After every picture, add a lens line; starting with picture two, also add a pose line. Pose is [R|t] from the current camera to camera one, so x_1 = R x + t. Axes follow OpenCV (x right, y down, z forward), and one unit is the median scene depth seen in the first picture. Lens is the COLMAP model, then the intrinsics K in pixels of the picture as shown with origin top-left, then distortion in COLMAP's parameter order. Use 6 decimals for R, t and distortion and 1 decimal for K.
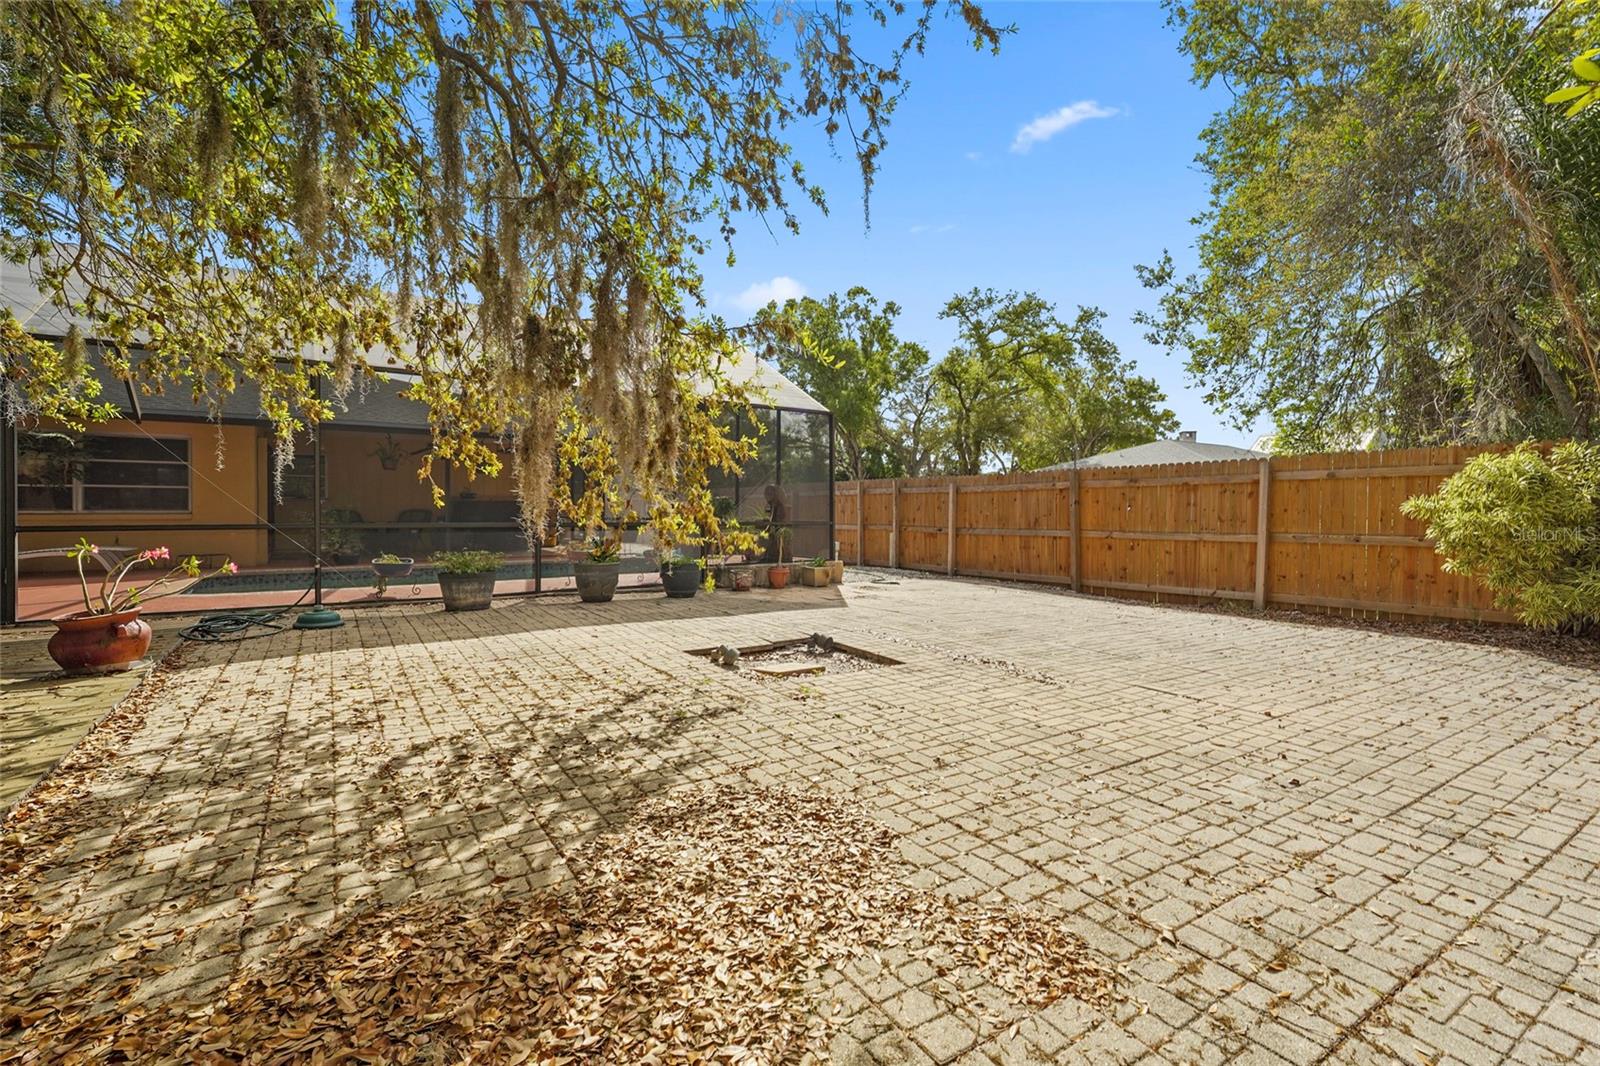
lens RADIAL K [[721.9, 0, 805.6], [0, 721.9, 528.6], [0, 0, 1]] dist [-0.003149, -0.000654]
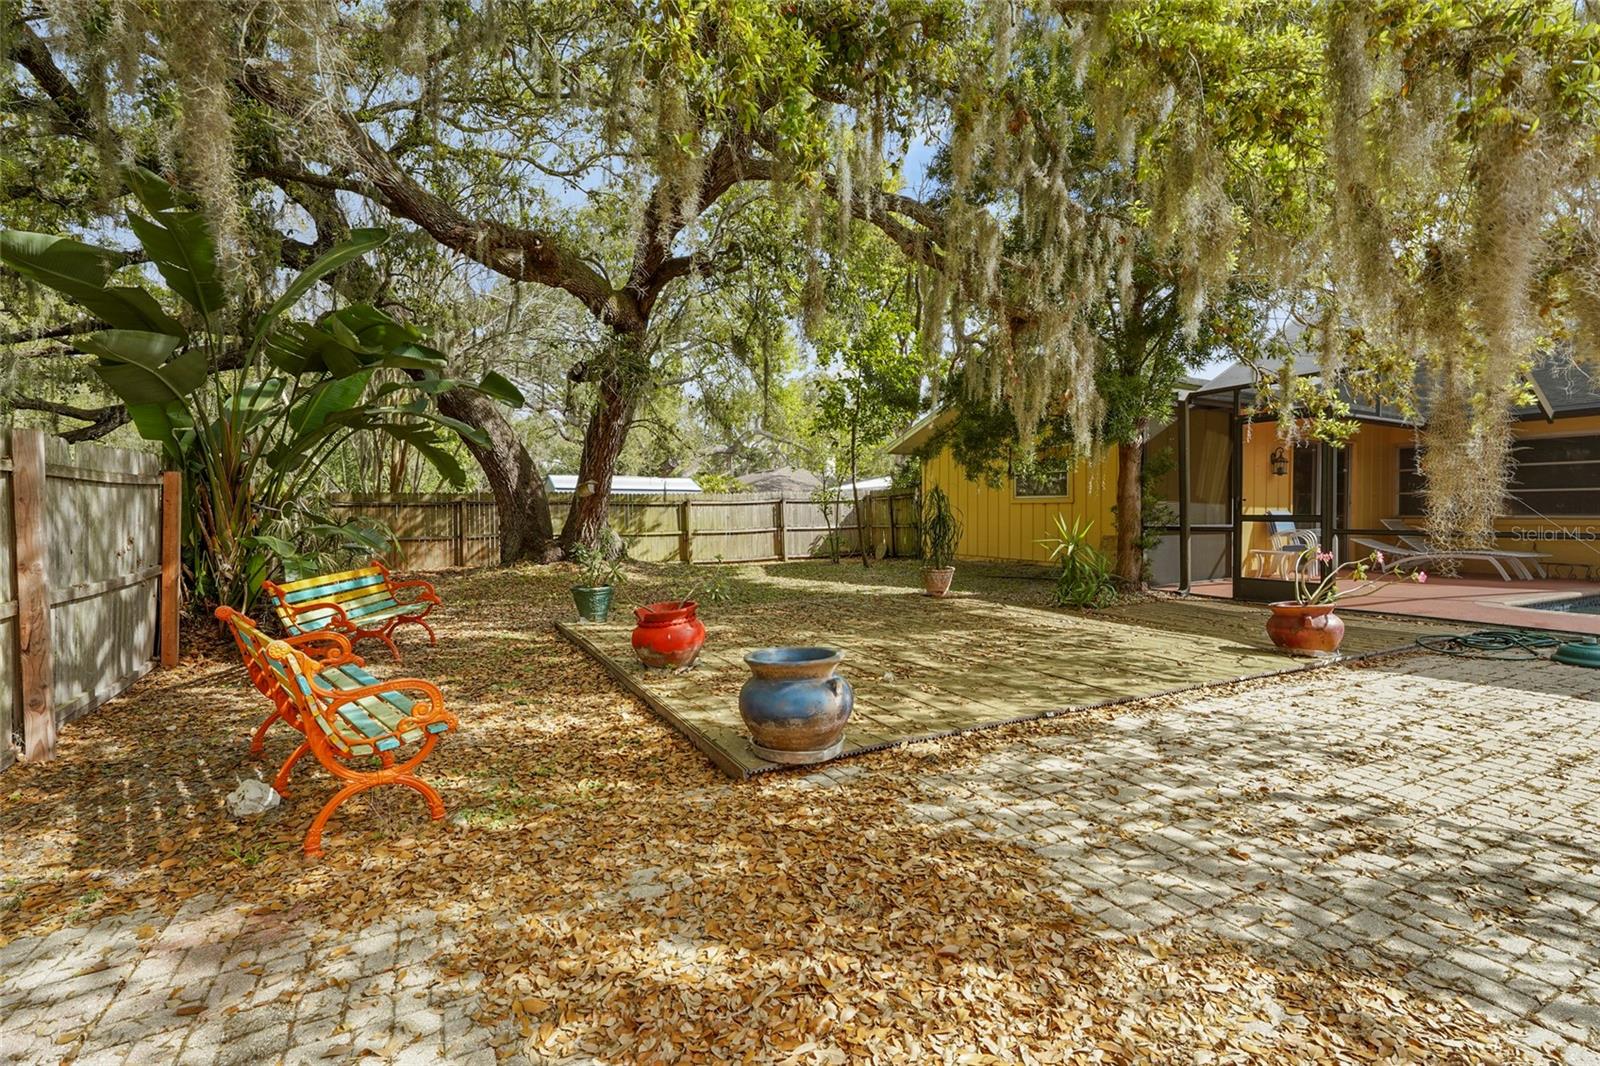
lens RADIAL K [[721.9, 0, 805.0], [0, 721.9, 525.5], [0, 0, 1]] dist [-0.003149, -0.000654]
pose [[-0.140099, 0.011869, -0.990066, 0.434475], [-0.023513, 0.999606, 0.015310, -0.013889], [0.989858, 0.025424, -0.139765, 0.550233]]
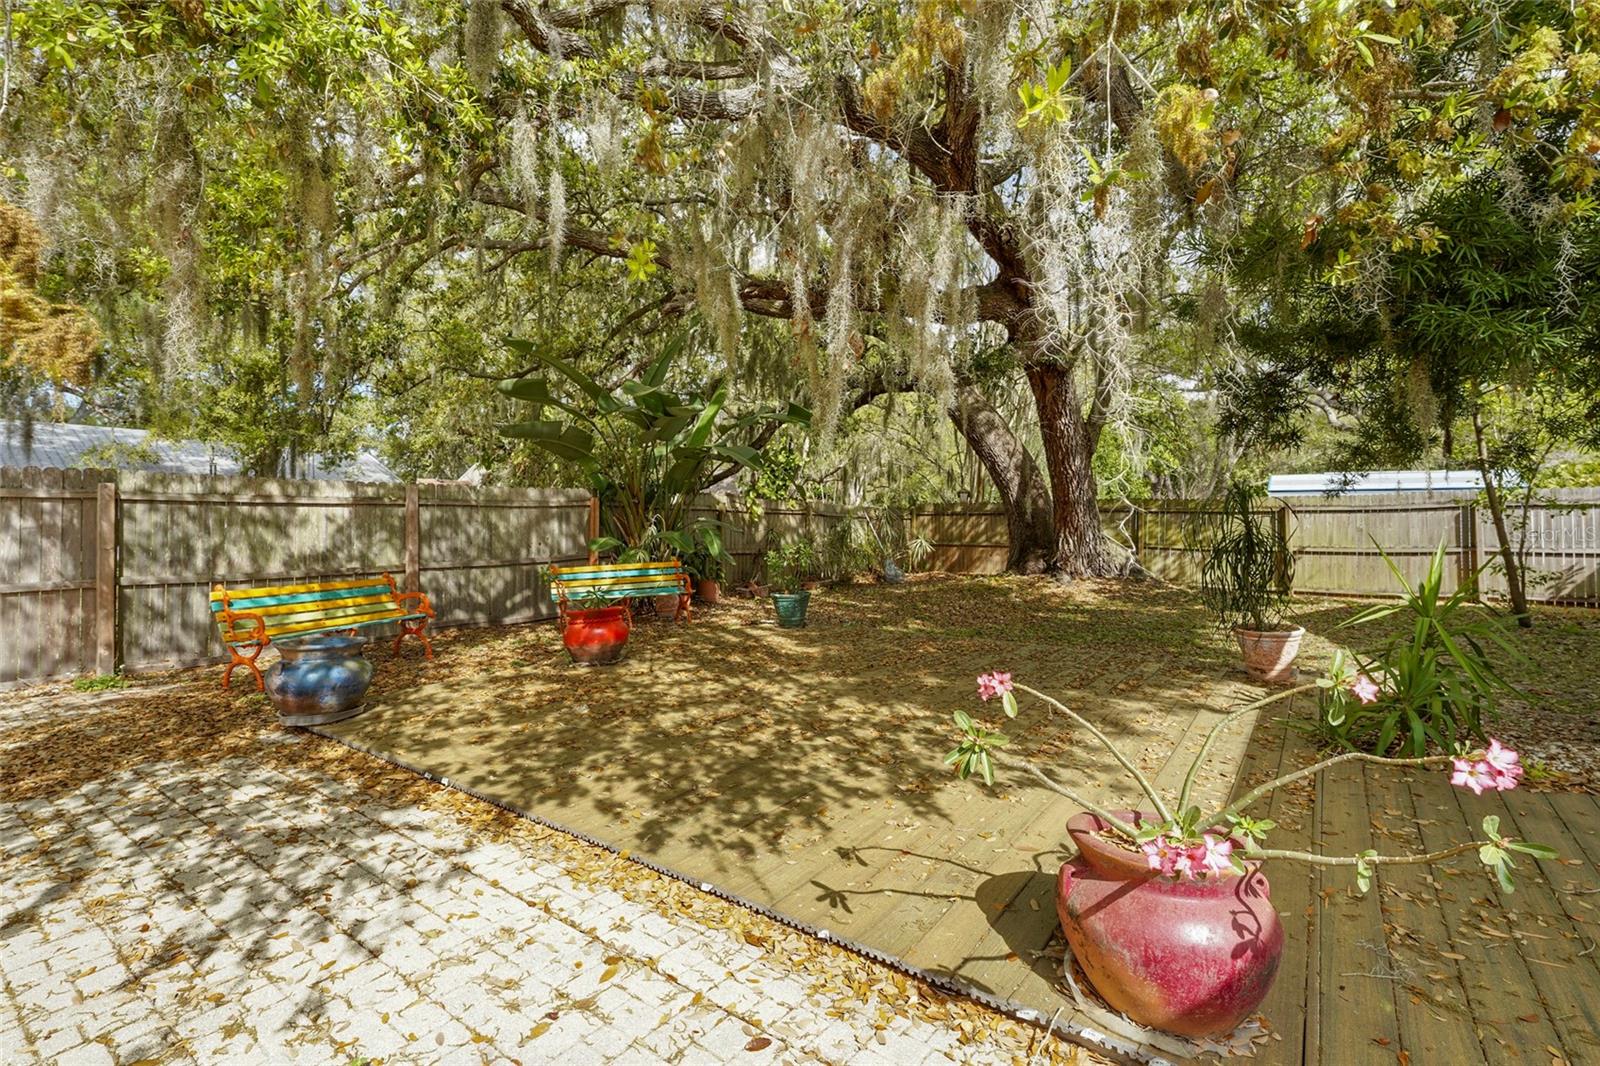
lens RADIAL K [[721.9, 0, 785.3], [0, 721.9, 538.1], [0, 0, 1]] dist [-0.003149, -0.000654]
pose [[-0.942504, 0.002140, -0.334189, -1.079784], [-0.014982, 0.998704, 0.048649, -0.086487], [0.333860, 0.050858, -0.941250, 2.029580]]
